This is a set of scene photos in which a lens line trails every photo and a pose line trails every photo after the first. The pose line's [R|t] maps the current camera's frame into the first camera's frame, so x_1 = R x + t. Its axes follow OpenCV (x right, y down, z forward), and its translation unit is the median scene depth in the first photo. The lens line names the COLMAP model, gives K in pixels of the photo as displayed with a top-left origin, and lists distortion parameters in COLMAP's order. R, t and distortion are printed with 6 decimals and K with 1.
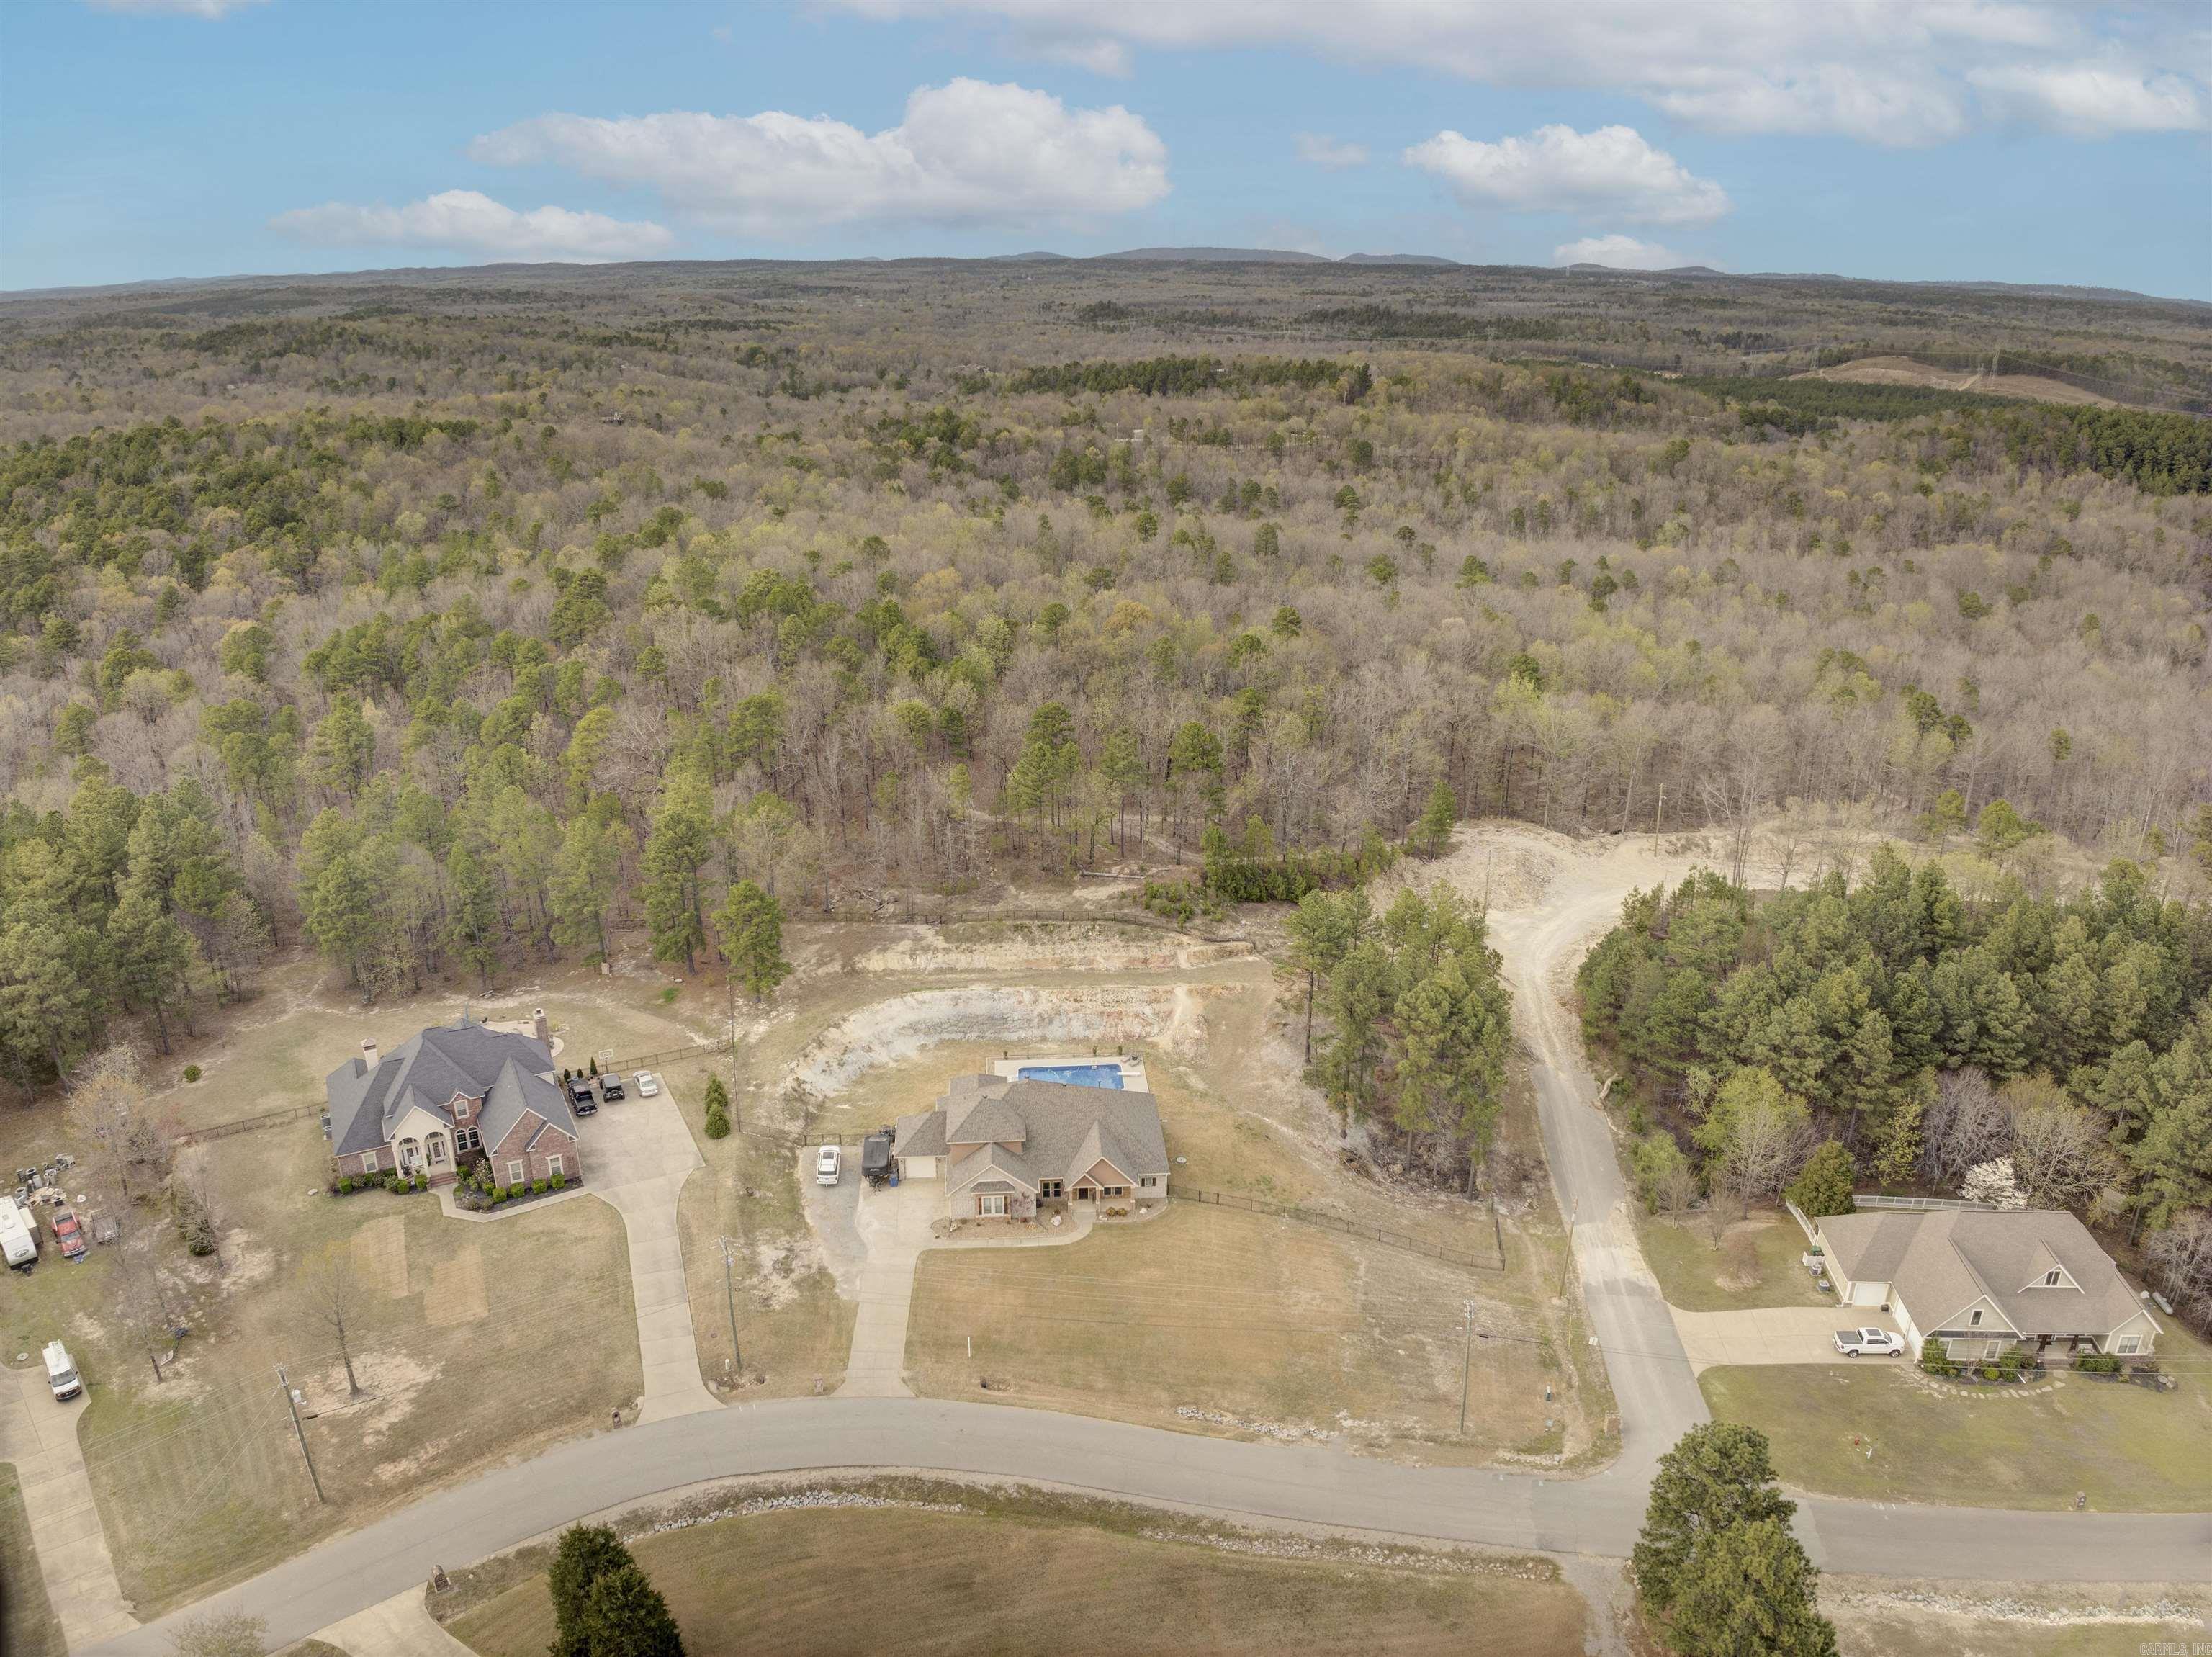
lens RADIAL K [[1560.7, 0, 1123.7], [0, 1560.7, 811.3], [0, 0, 1]] dist [-0.096517, -0.020082]
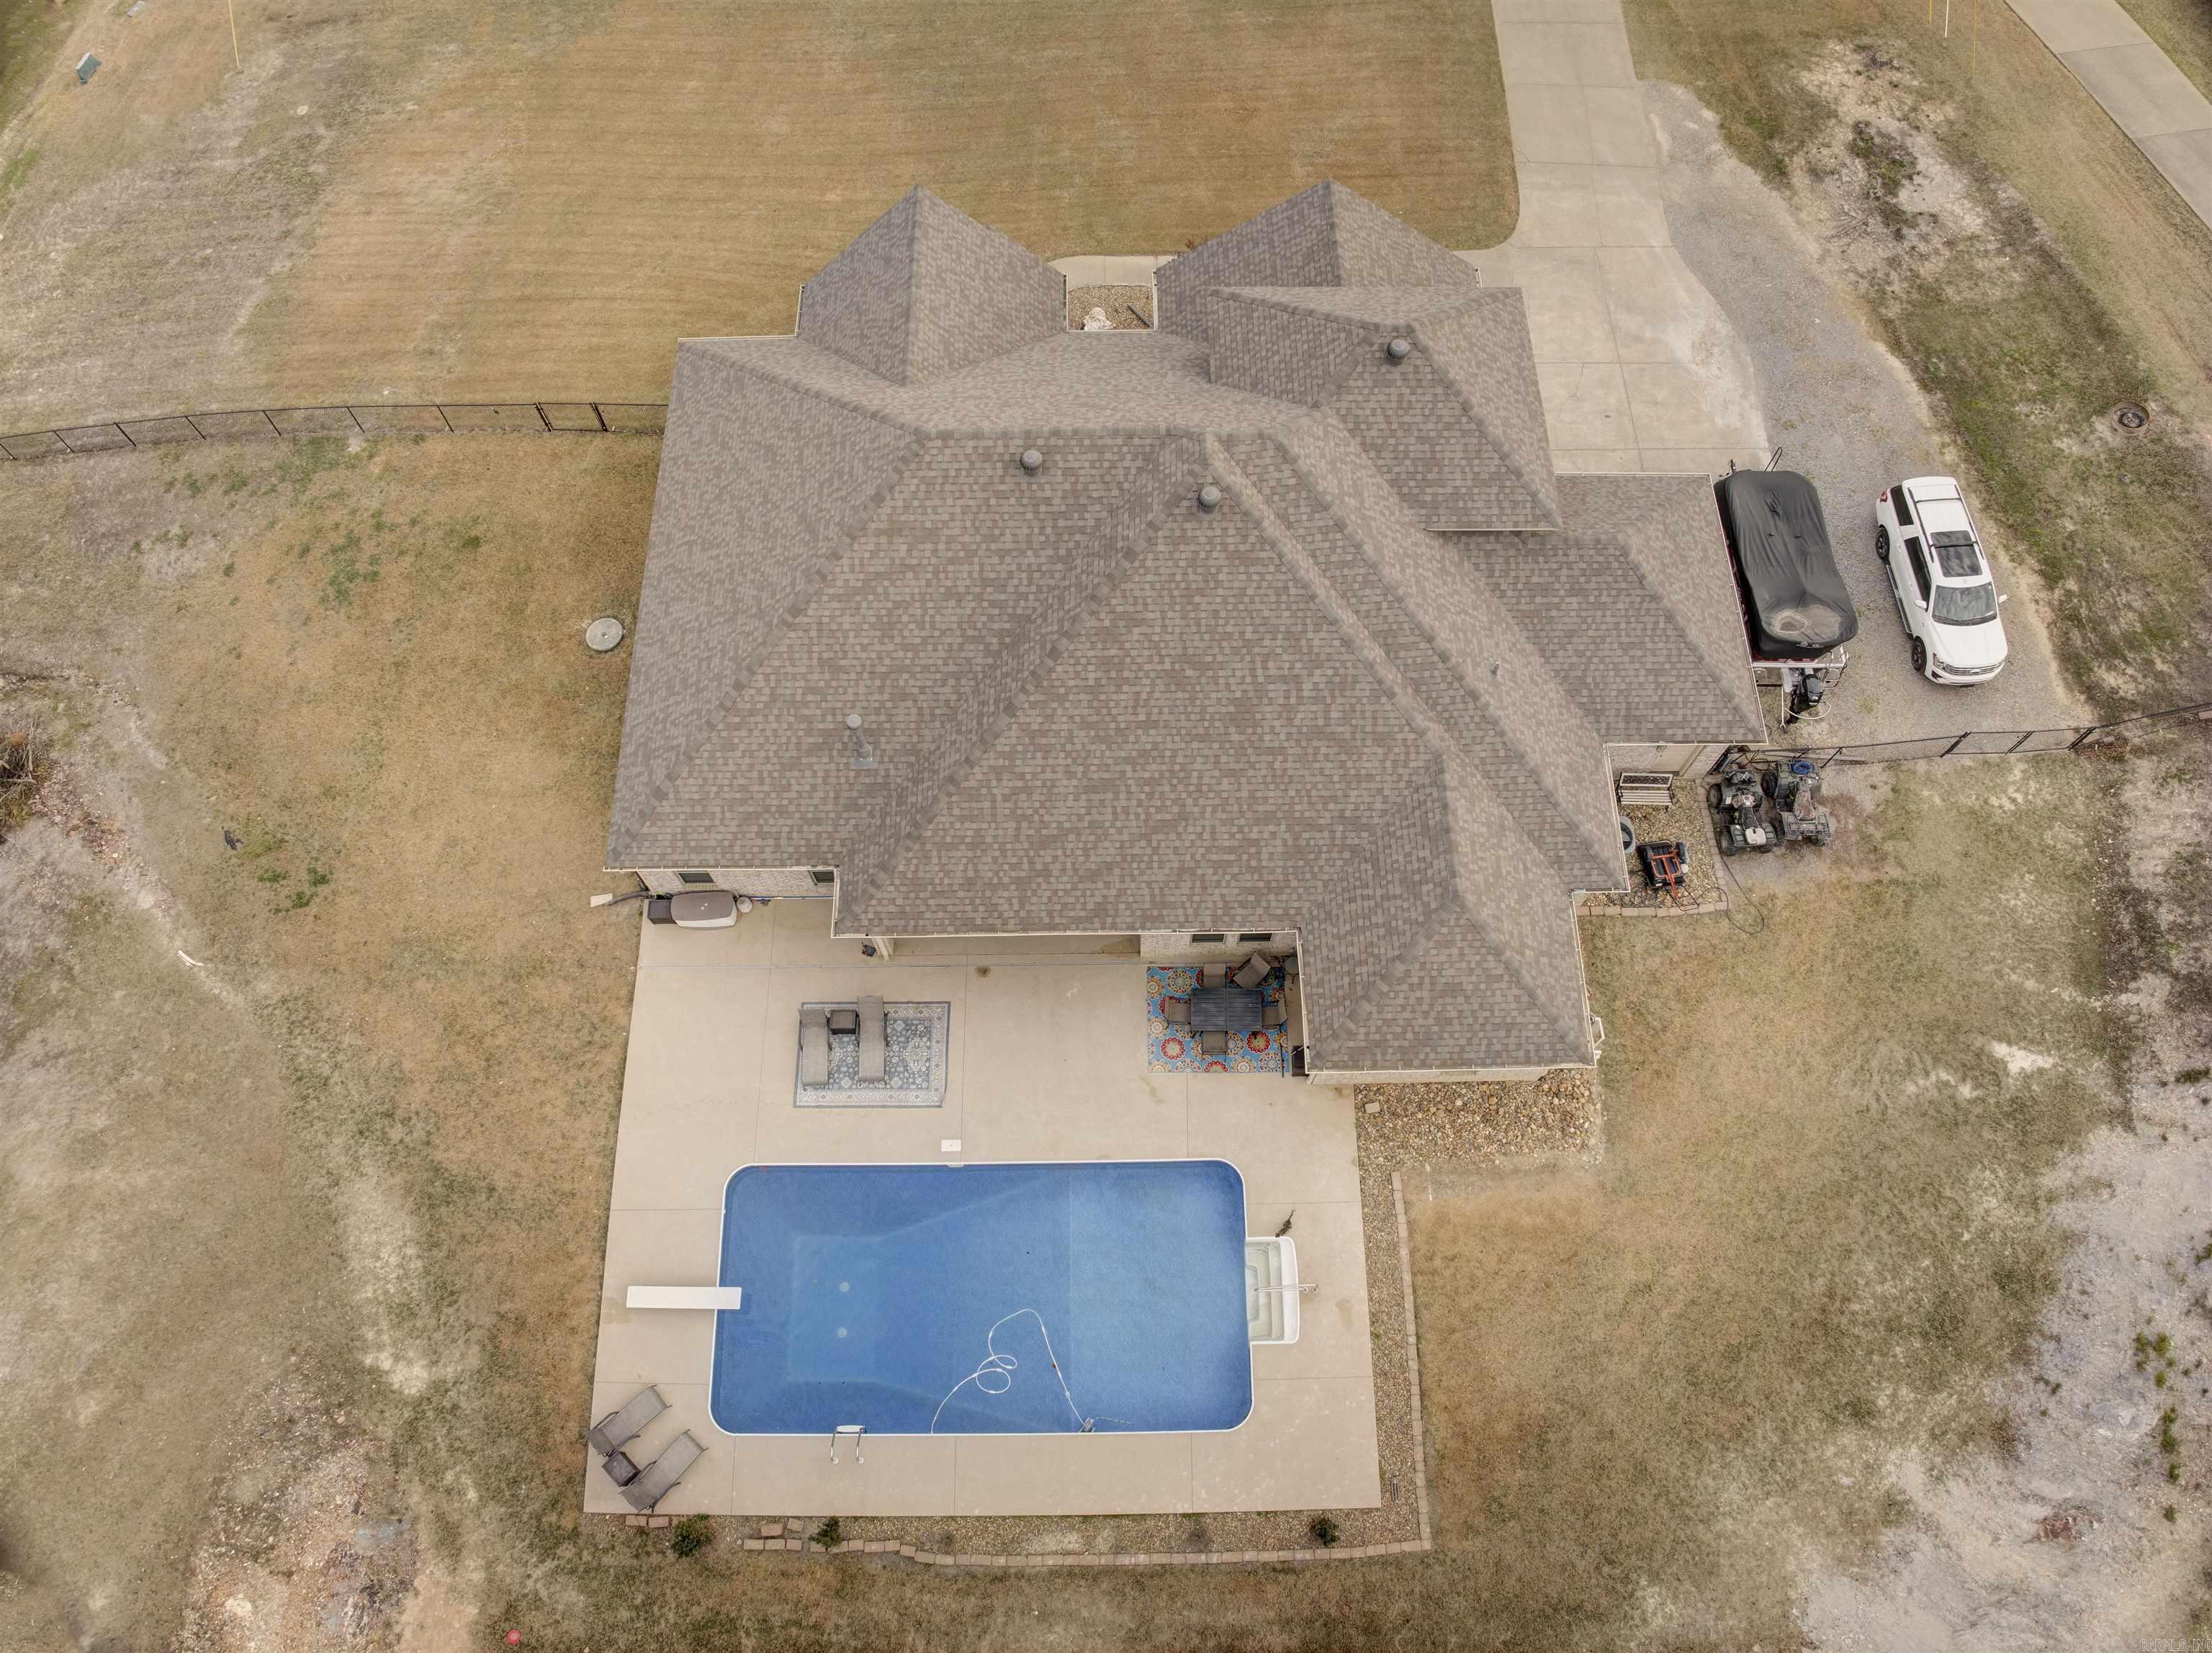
lens RADIAL K [[1560.5, 0, 1123.7], [0, 1560.5, 809.3], [0, 0, 1]] dist [-0.096517, -0.020082]
pose [[-0.997719, -0.064215, 0.020794, -0.054959], [0.015943, 0.075148, 0.997045, -0.028587], [-0.065588, 0.995103, -0.073953, 1.006938]]
